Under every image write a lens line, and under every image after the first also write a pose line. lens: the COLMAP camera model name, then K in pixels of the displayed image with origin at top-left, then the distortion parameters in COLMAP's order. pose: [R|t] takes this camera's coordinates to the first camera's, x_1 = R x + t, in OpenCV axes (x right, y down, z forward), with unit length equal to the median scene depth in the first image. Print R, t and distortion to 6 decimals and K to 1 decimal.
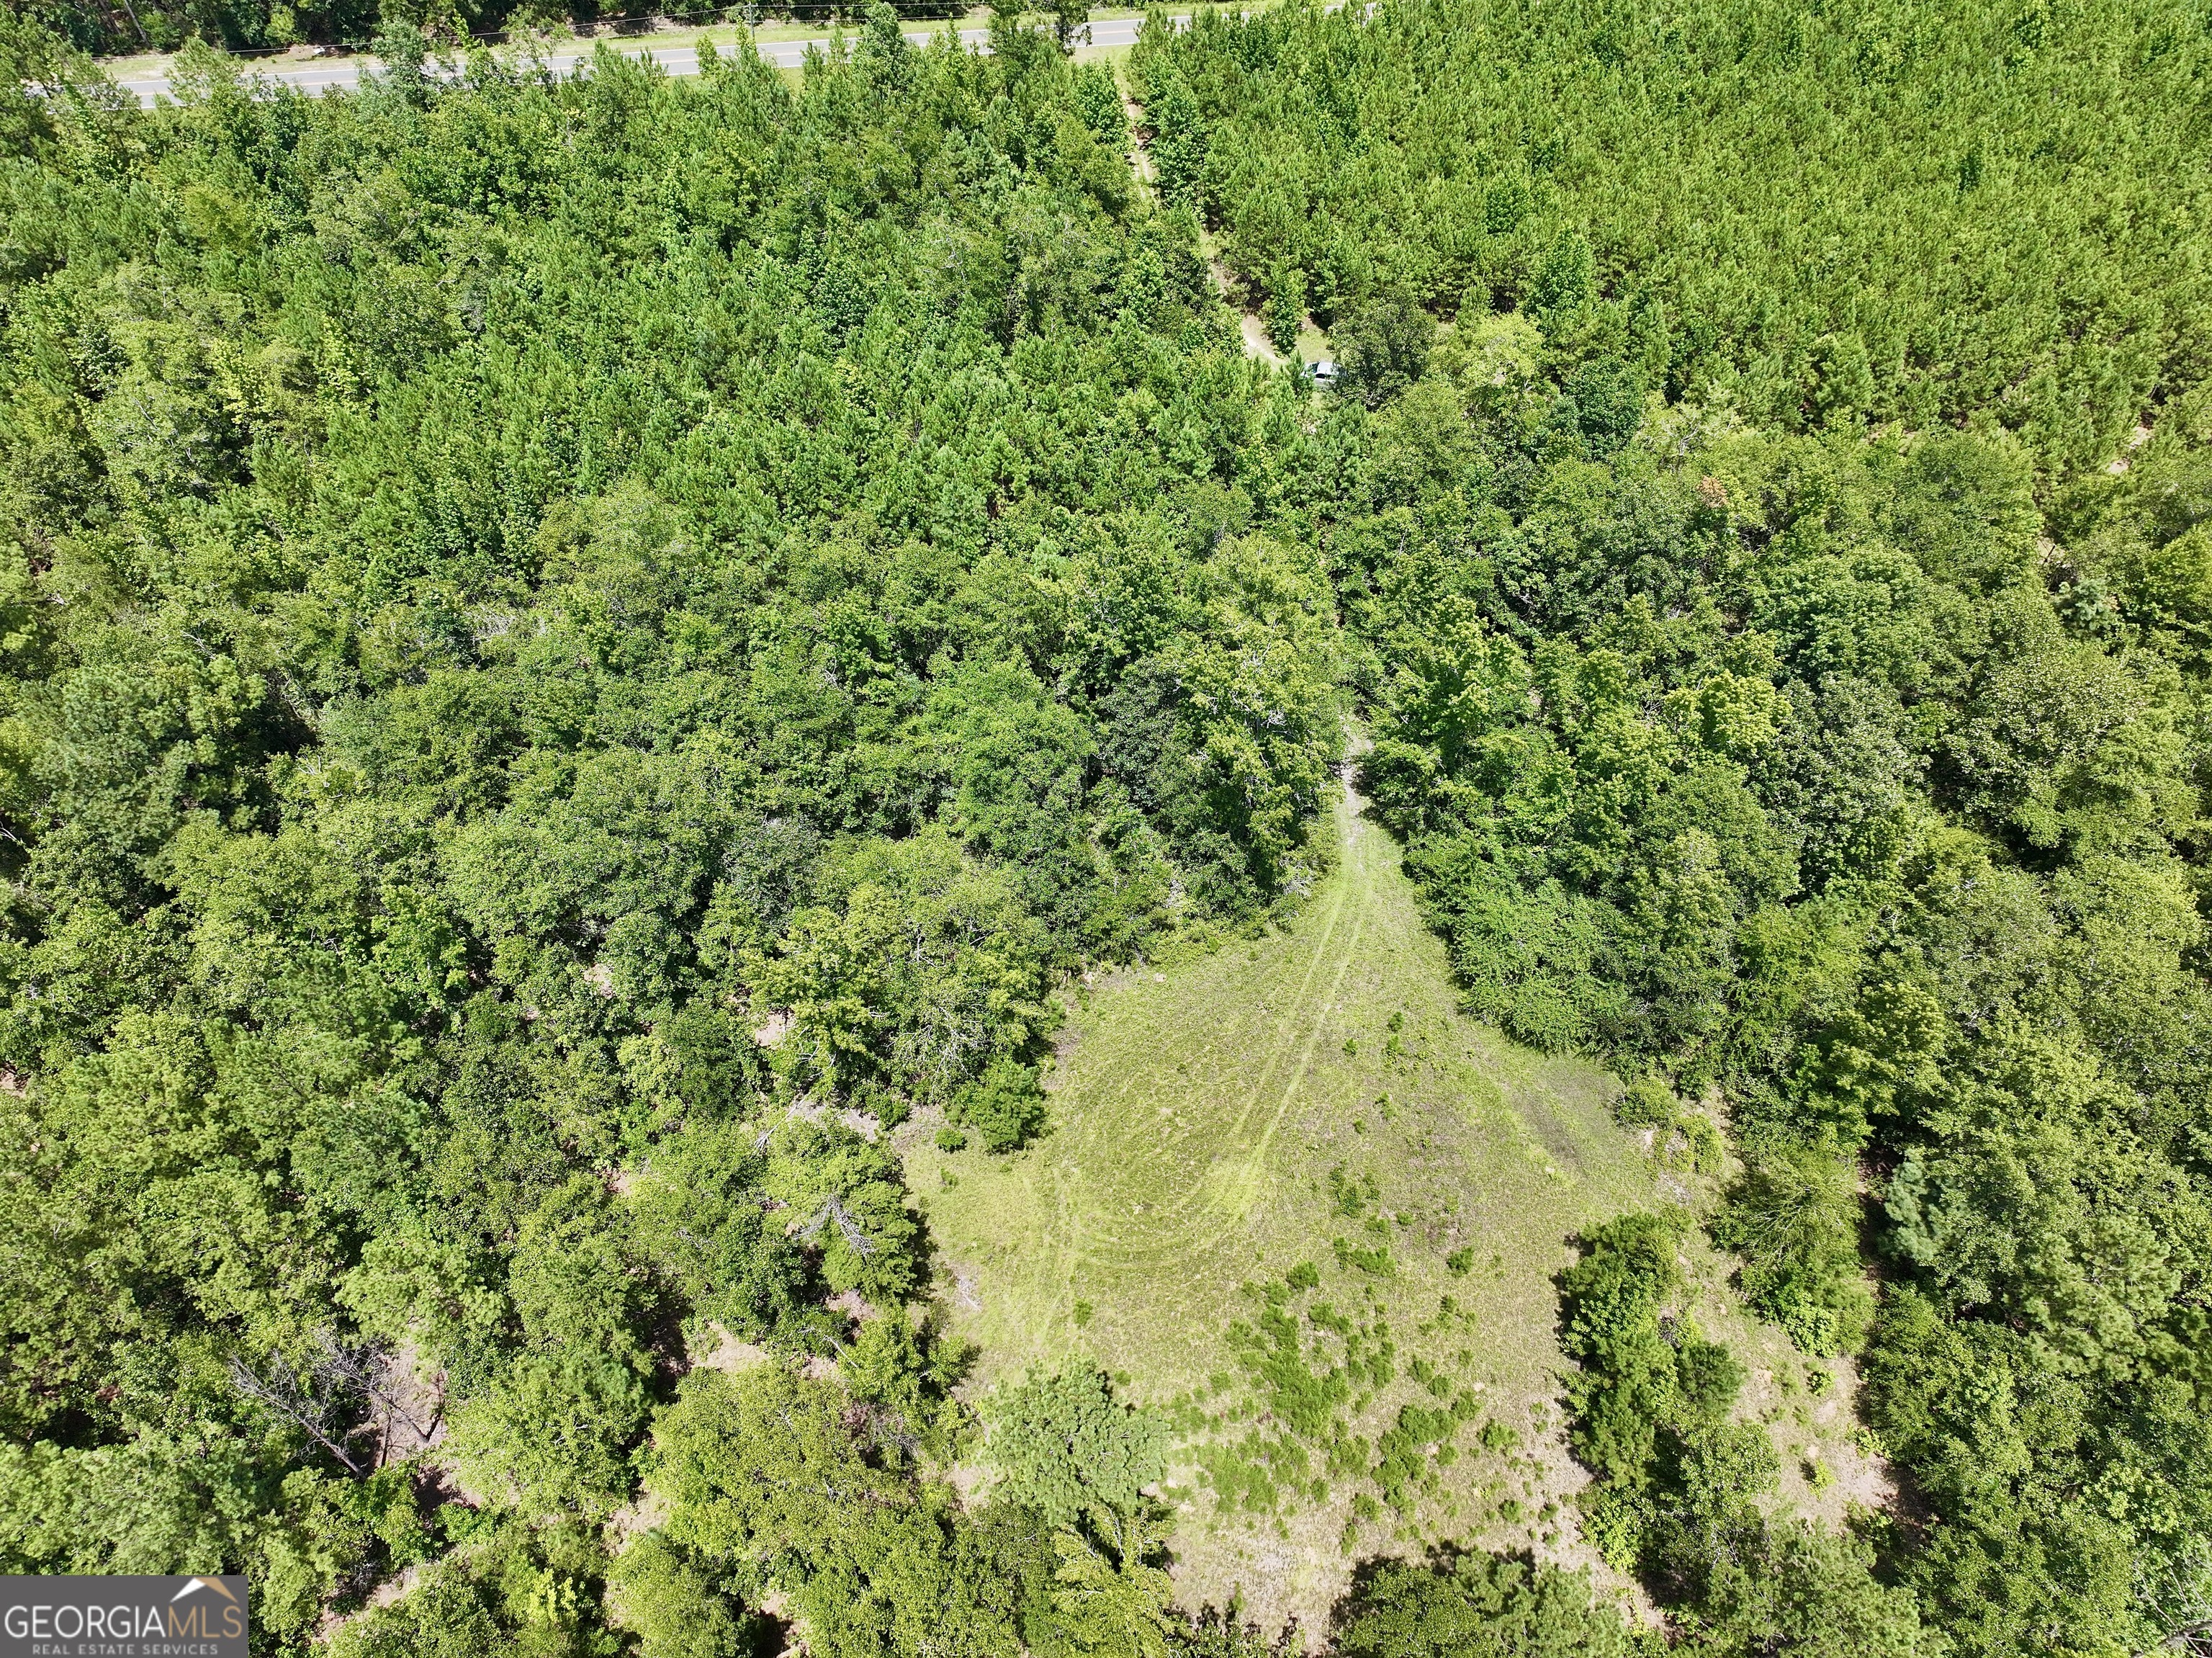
lens RADIAL K [[1533.5, 0, 1110.1], [0, 1533.5, 822.3], [0, 0, 1]] dist [0.000590, 0.003238]
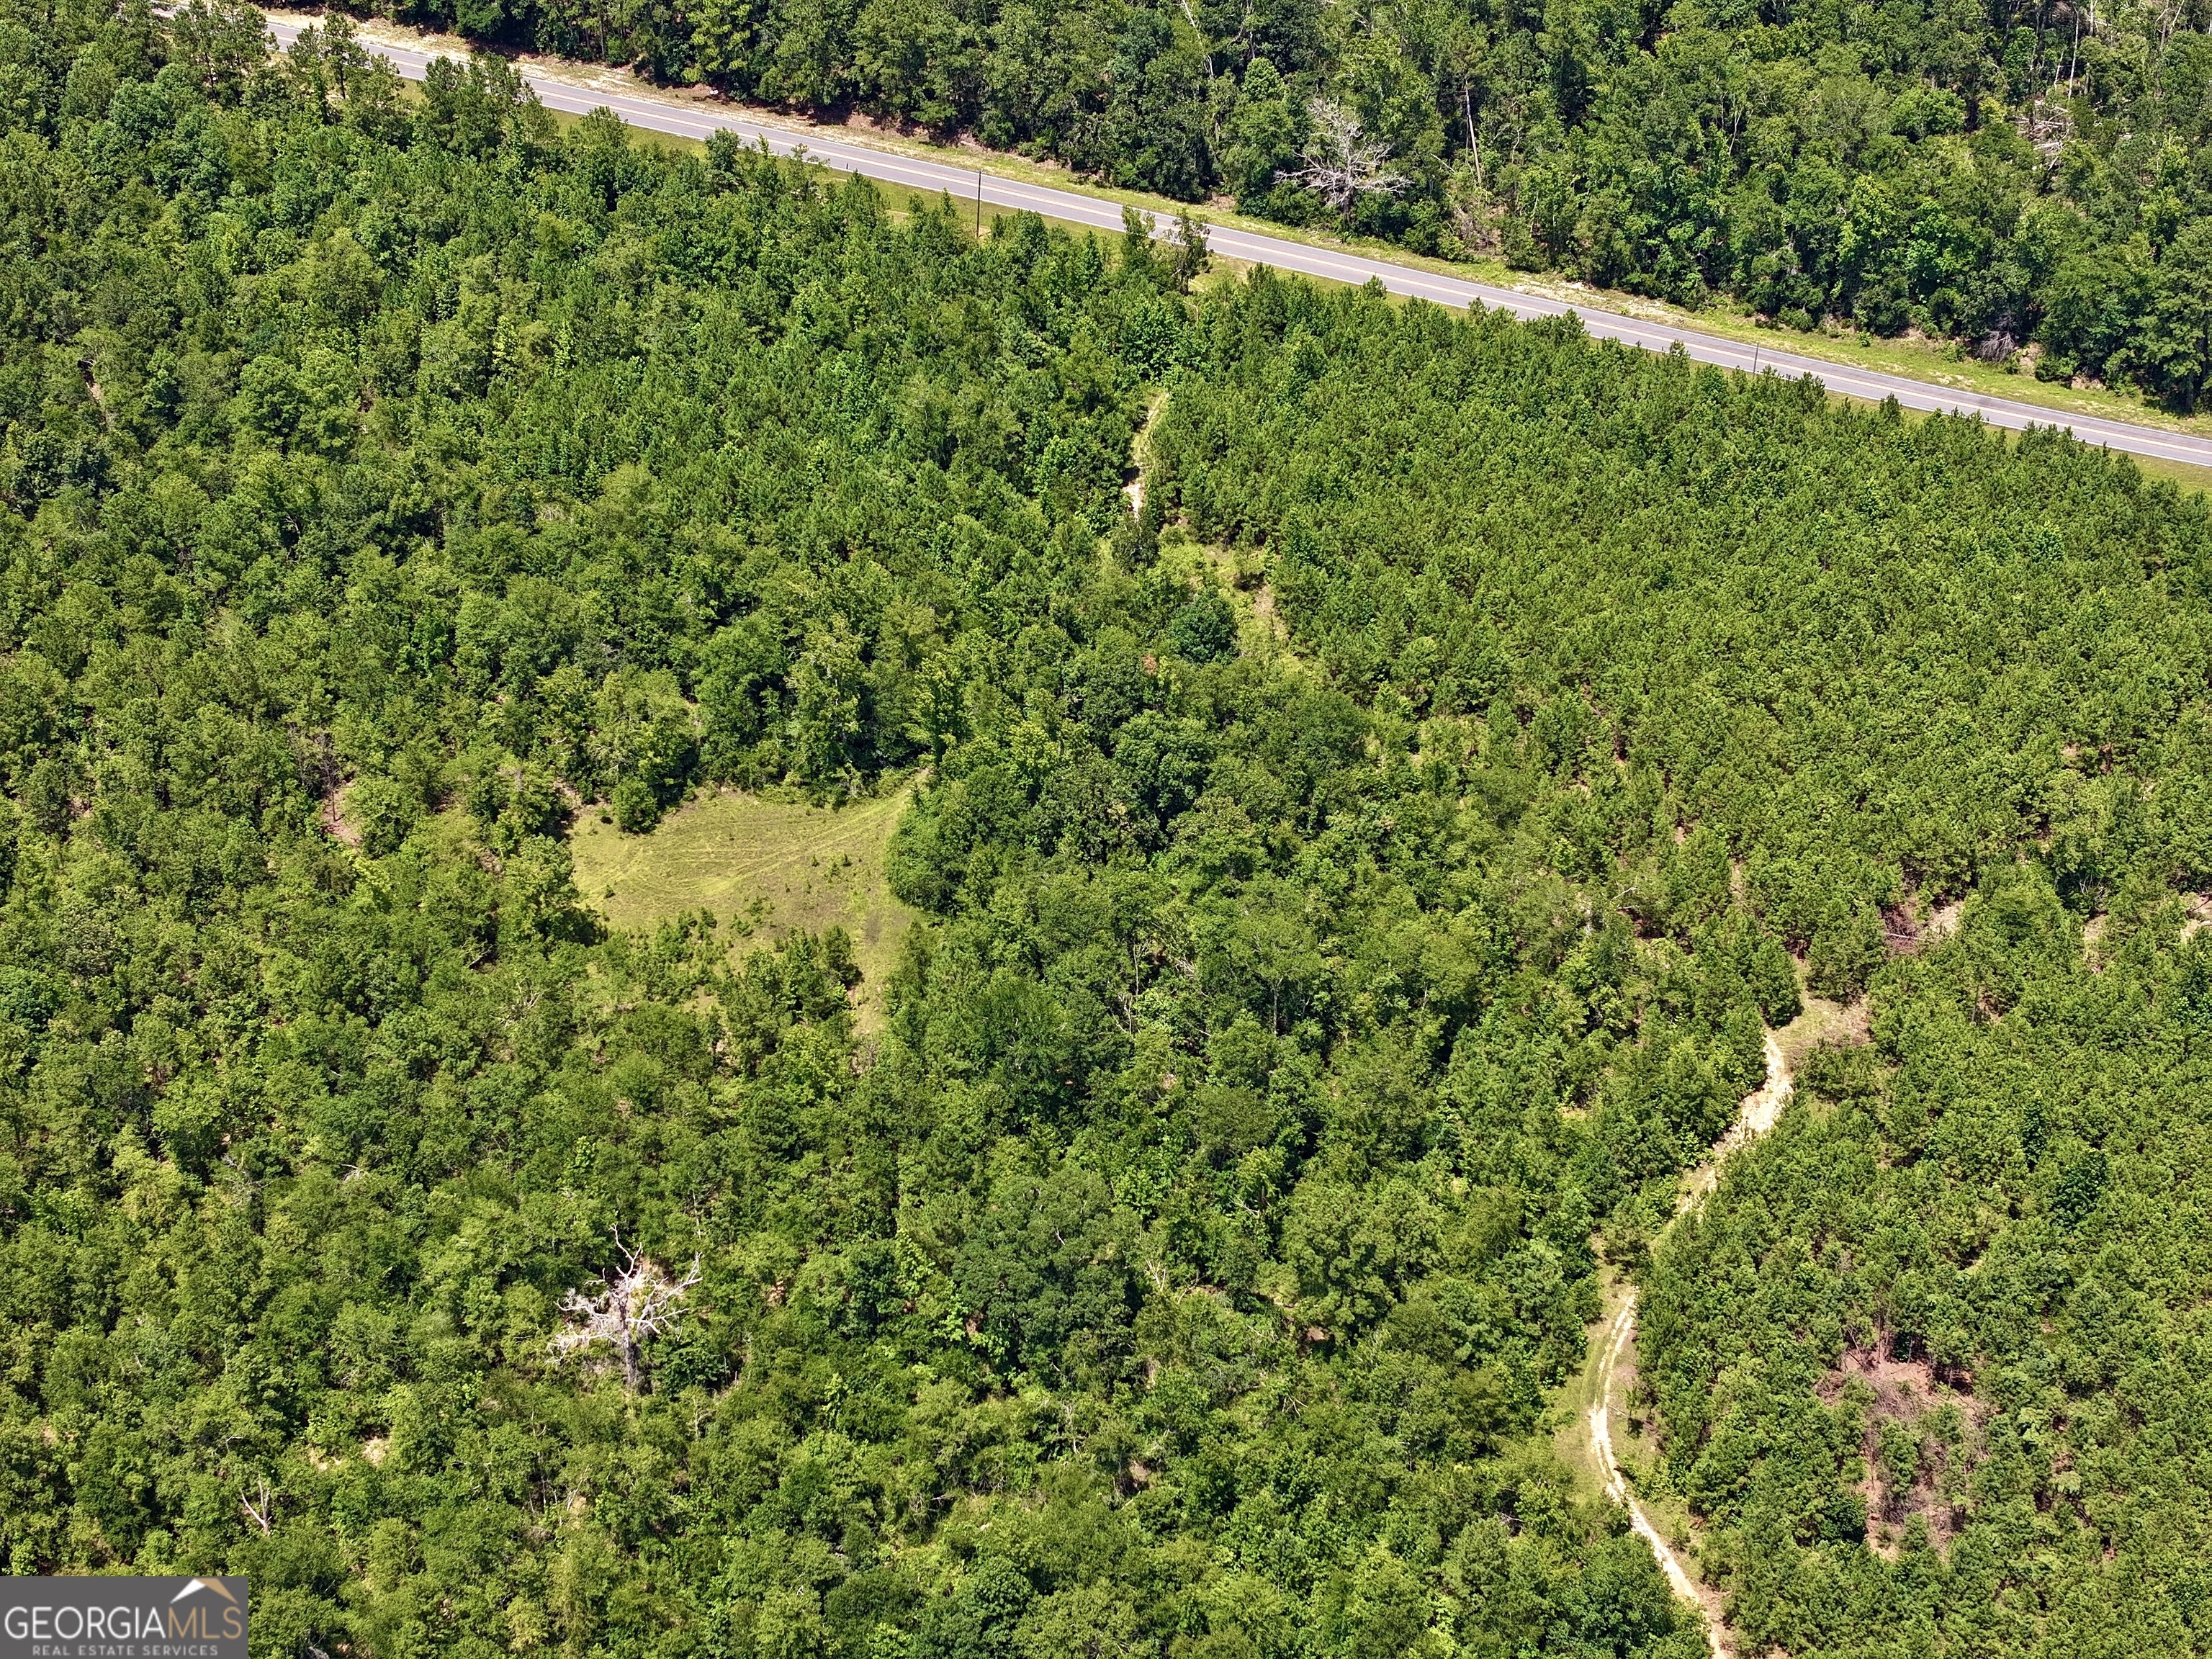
lens RADIAL K [[4520.3, 0, 1105.2], [0, 4520.3, 829.7], [0, 0, 1]] dist [-0.053015, 0.000000]
pose [[0.851233, 0.336953, -0.402326, 2.366228], [-0.405858, 0.908704, -0.097656, 0.452208], [0.332690, 0.246415, 0.910273, -3.446591]]
